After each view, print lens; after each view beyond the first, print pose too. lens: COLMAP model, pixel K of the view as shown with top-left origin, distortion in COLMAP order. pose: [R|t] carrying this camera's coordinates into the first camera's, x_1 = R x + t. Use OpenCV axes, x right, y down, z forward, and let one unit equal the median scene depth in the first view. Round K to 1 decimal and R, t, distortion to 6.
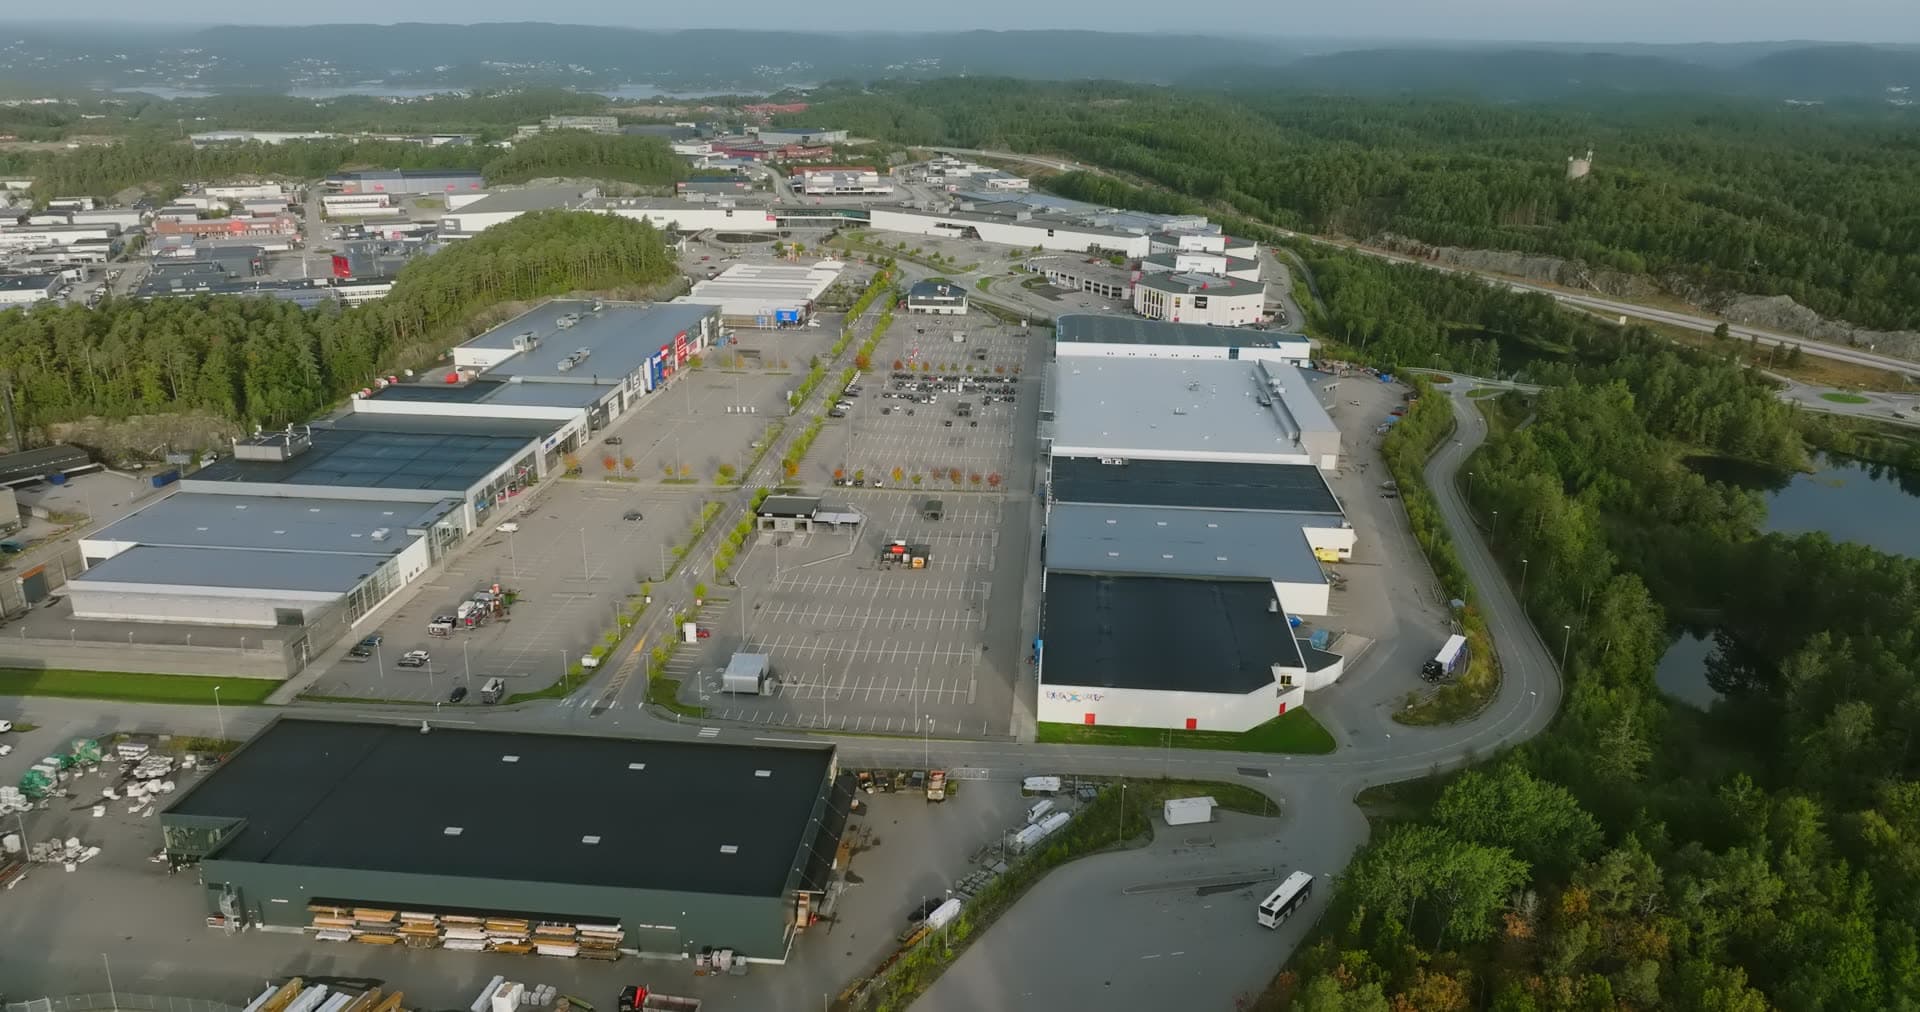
lens RADIAL K [[1348.2, 0, 958.1], [0, 1348.2, 506.4], [0, 0, 1]] dist [0.003073, 0.013038]
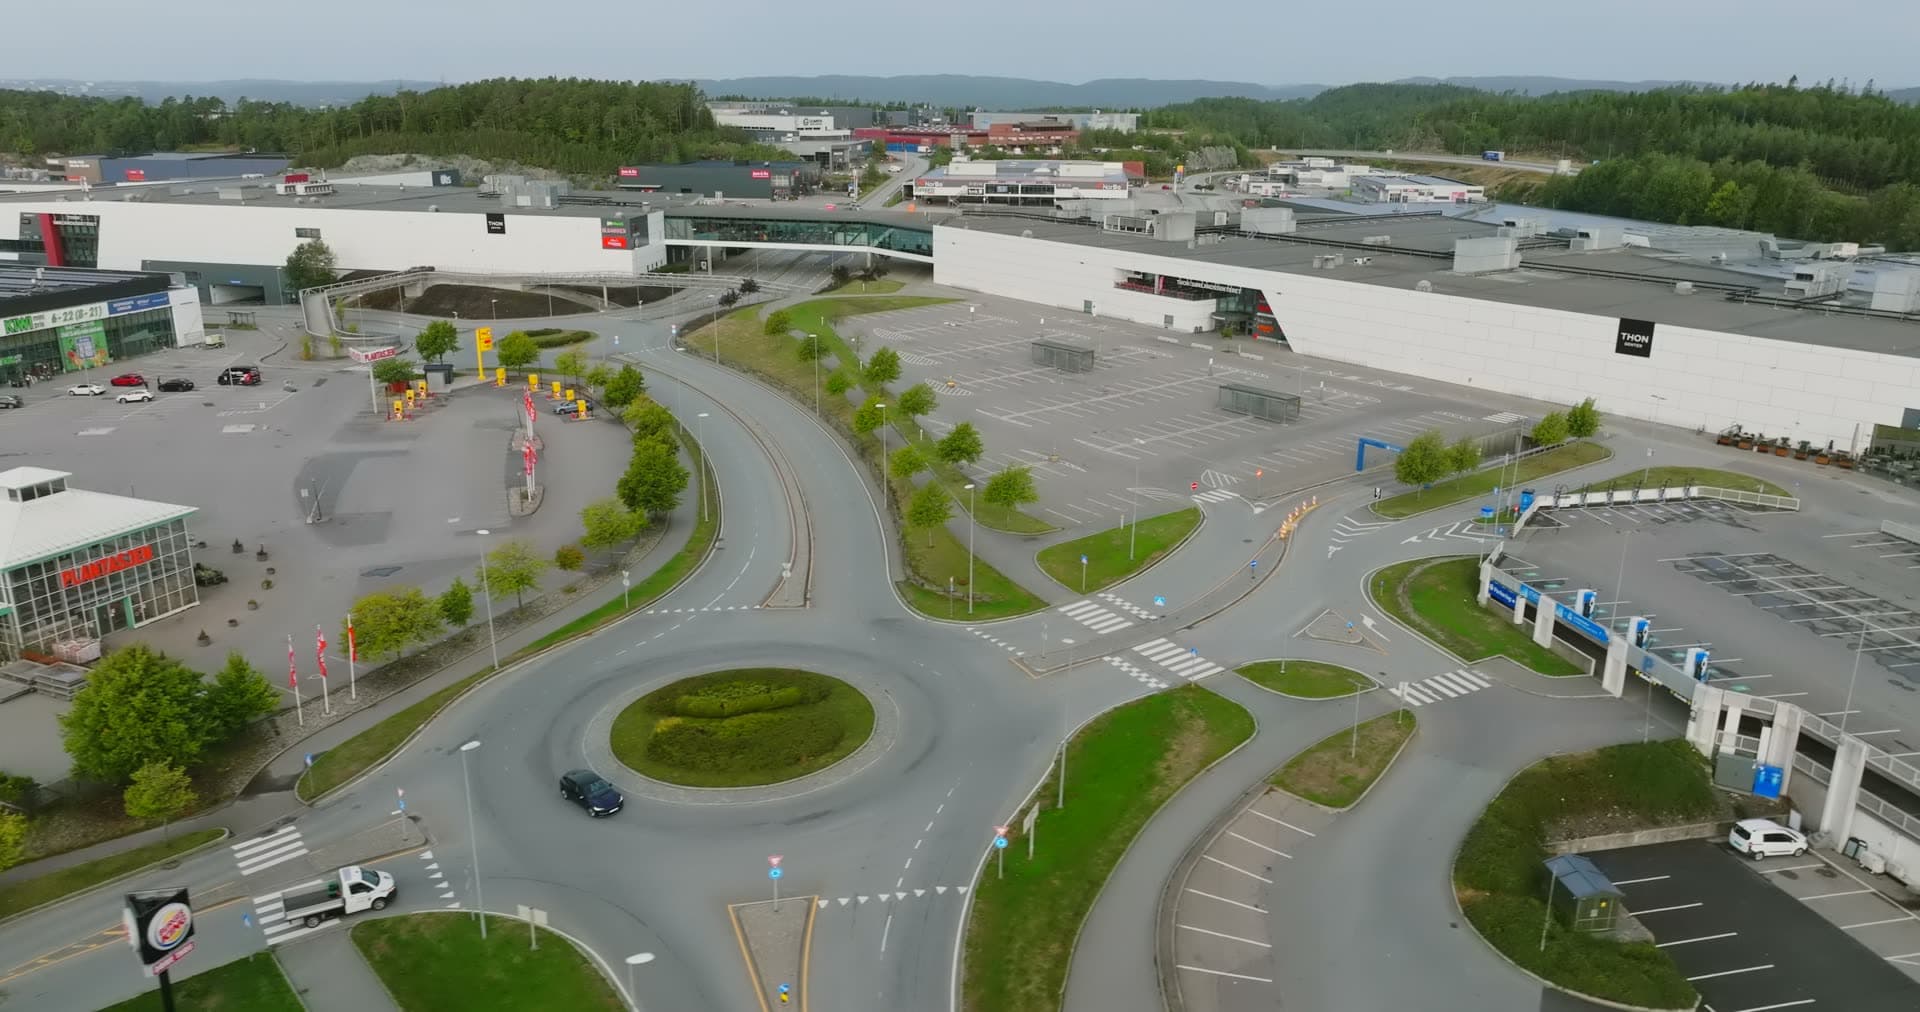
lens RADIAL K [[1348.2, 0, 961.3], [0, 1348.2, 504.7], [0, 0, 1]] dist [0.003073, 0.013038]
pose [[0.955818, 0.079904, -0.282890, 0.033914], [-0.091879, 0.995339, -0.029297, -0.168578], [0.279231, 0.053994, 0.958705, 0.809199]]
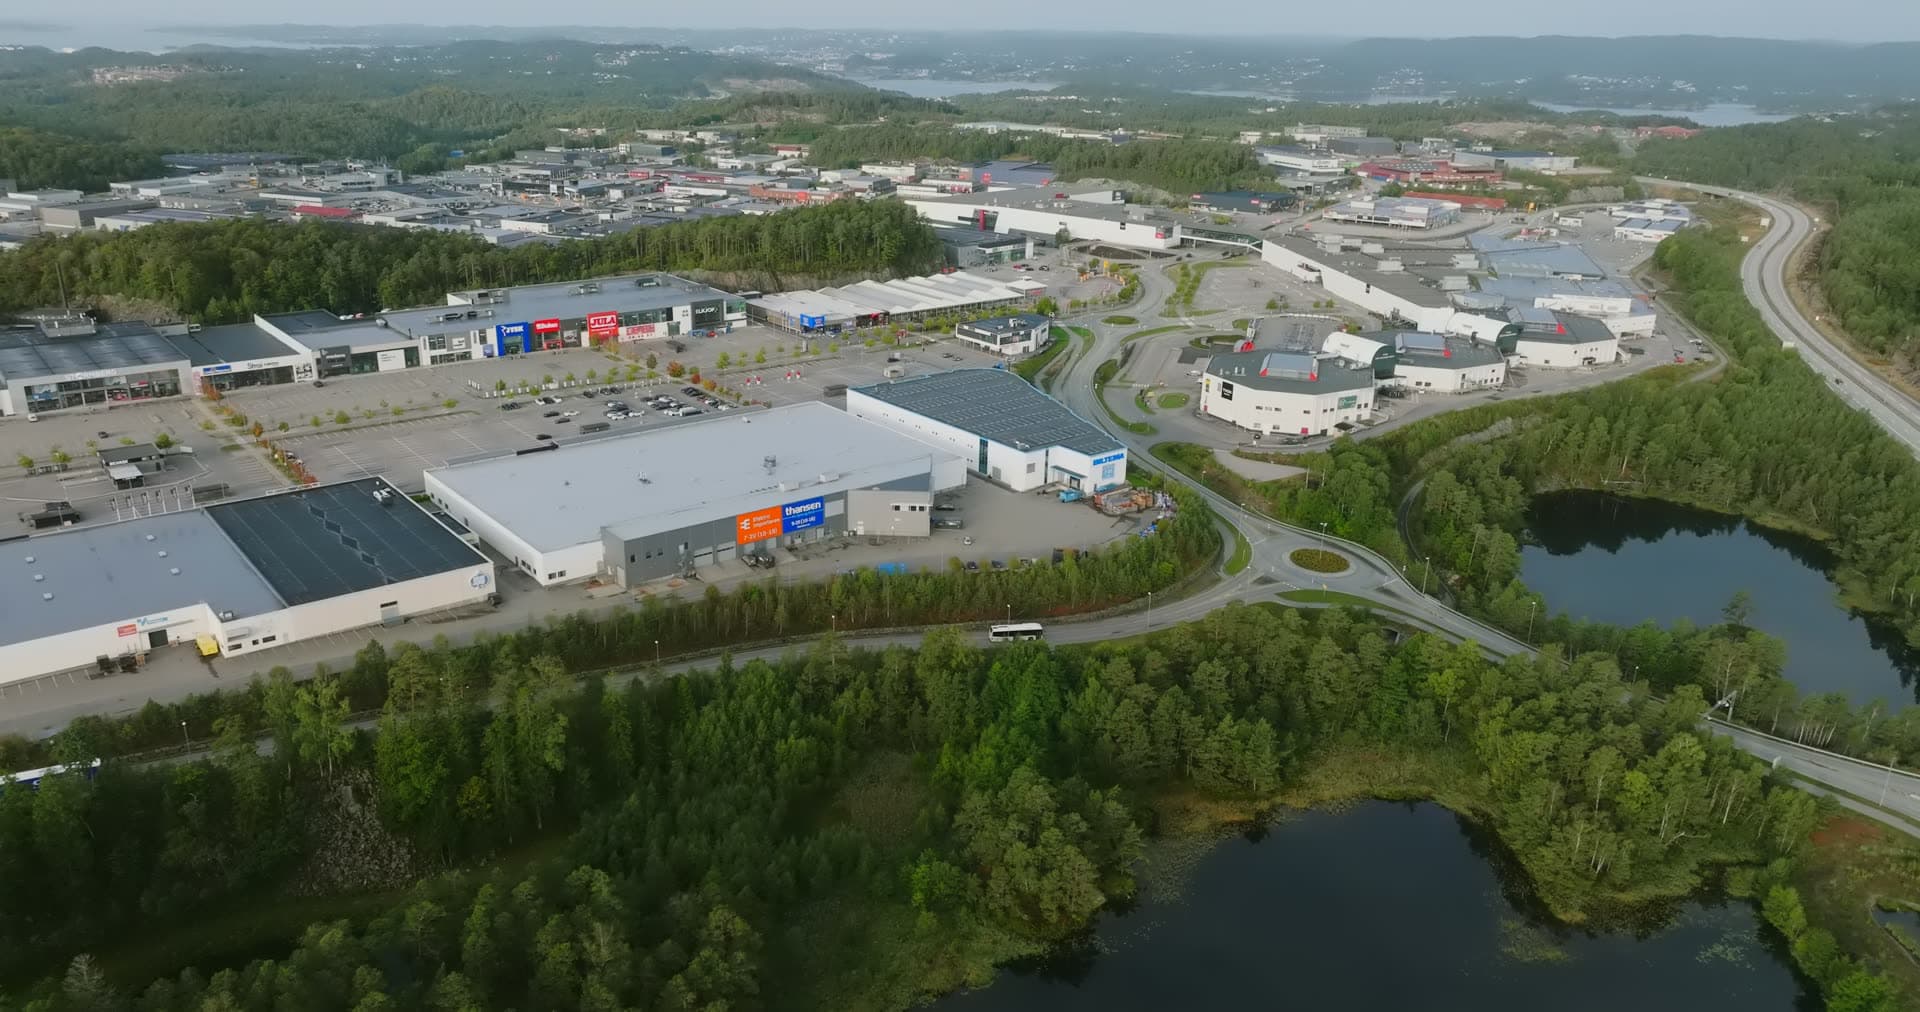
lens RADIAL K [[1348.2, 0, 958.2], [0, 1348.2, 508.2], [0, 0, 1]] dist [0.003073, 0.013038]
pose [[0.697467, 0.241189, -0.674809, 0.469235], [-0.246539, 0.964938, 0.090070, -0.095240], [0.672873, 0.103546, 0.732476, 0.295243]]
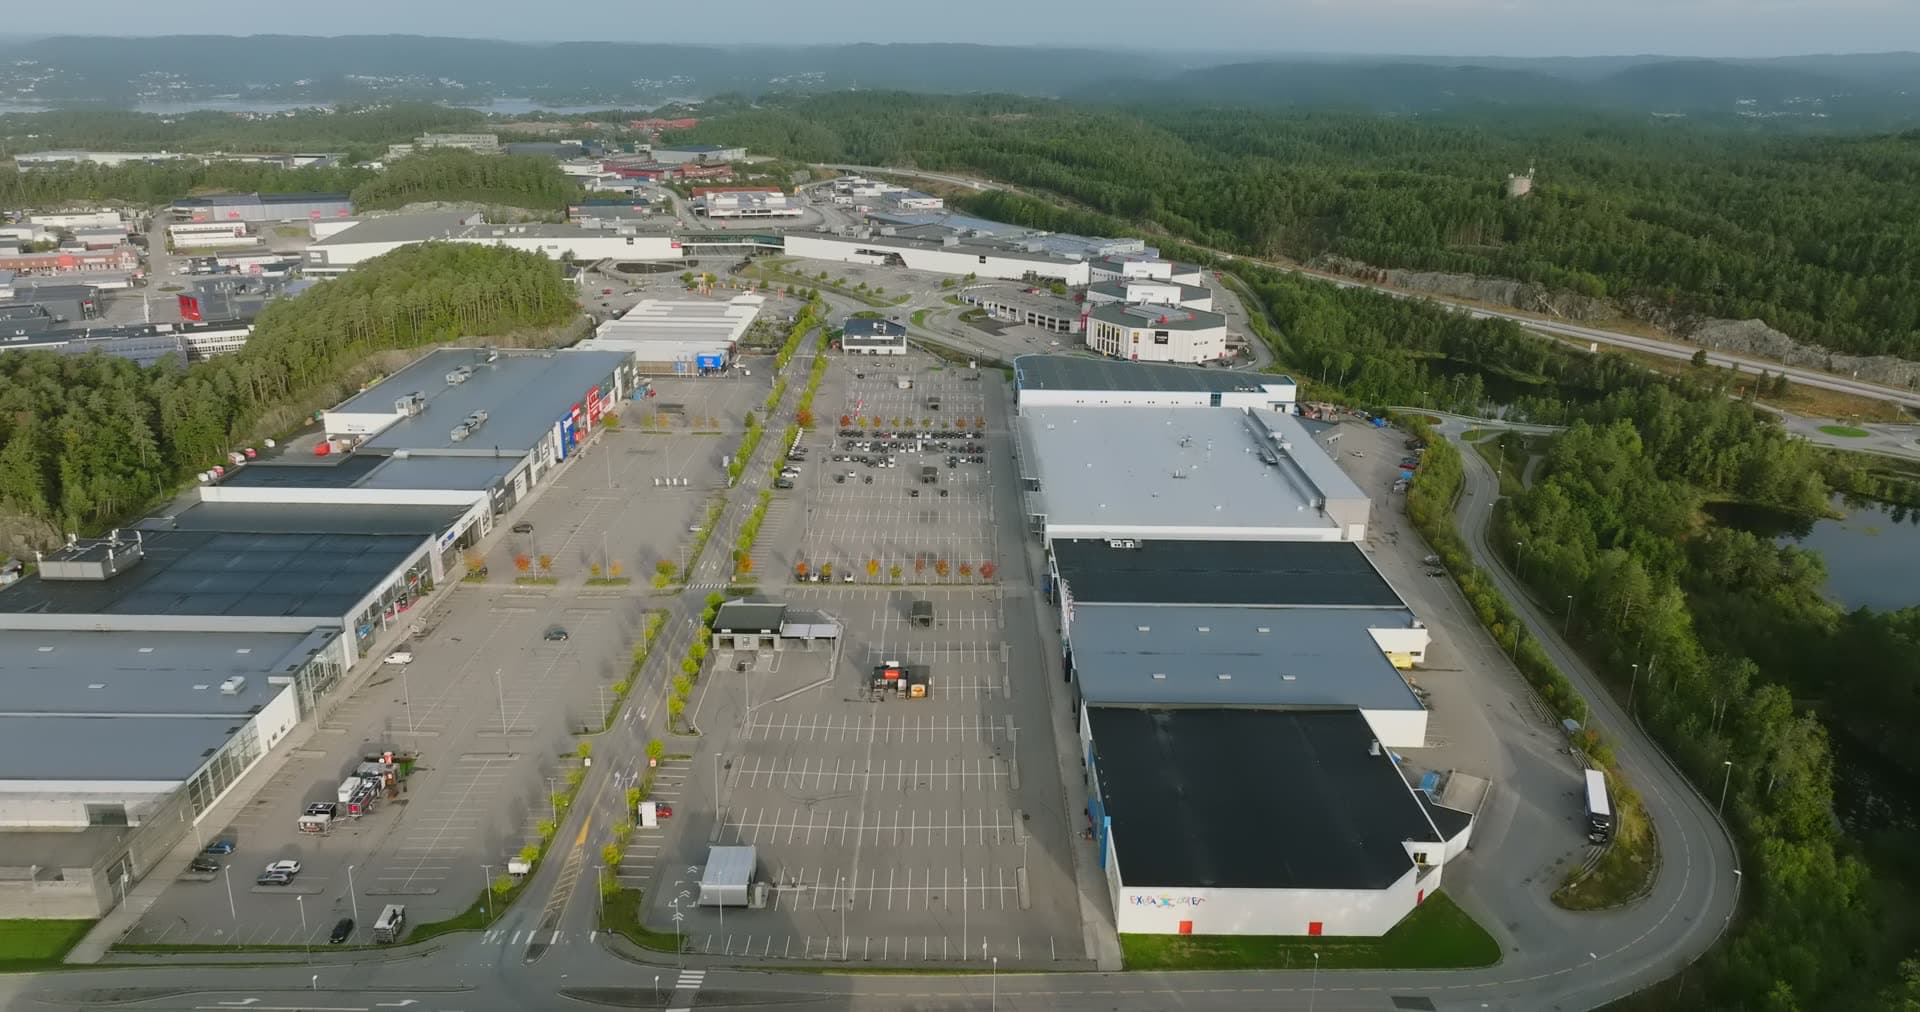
lens RADIAL K [[1348.2, 0, 958.4], [0, 1348.2, 508.1], [0, 0, 1]] dist [0.003073, 0.013038]
pose [[0.996445, -0.026411, 0.079997, -0.027837], [0.027017, 0.999614, -0.006494, -0.025862], [-0.079795, 0.008632, 0.996774, 0.074811]]
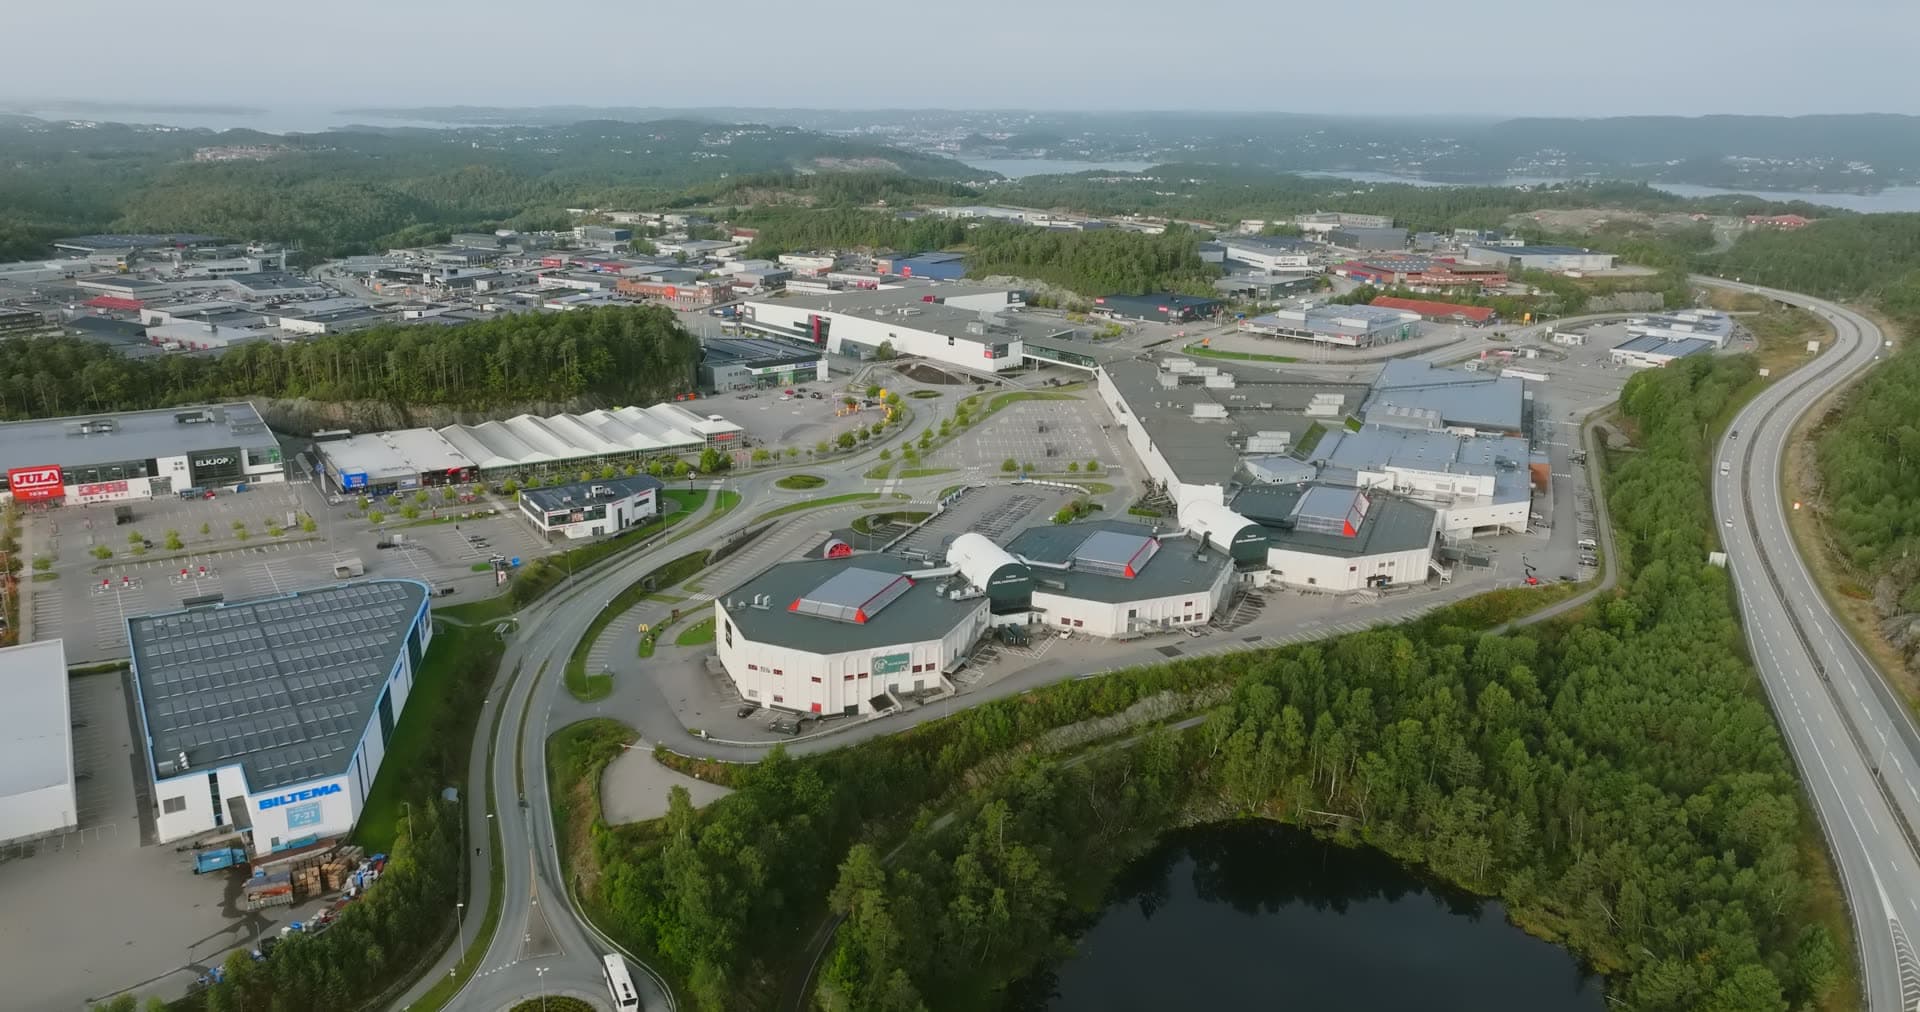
lens RADIAL K [[1348.2, 0, 956.6], [0, 1348.2, 505.4], [0, 0, 1]] dist [0.003073, 0.013038]
pose [[0.612191, 0.223066, -0.758594, 0.466466], [-0.270744, 0.960525, 0.063952, -0.197708], [0.742914, 0.166233, 0.648418, 0.590519]]
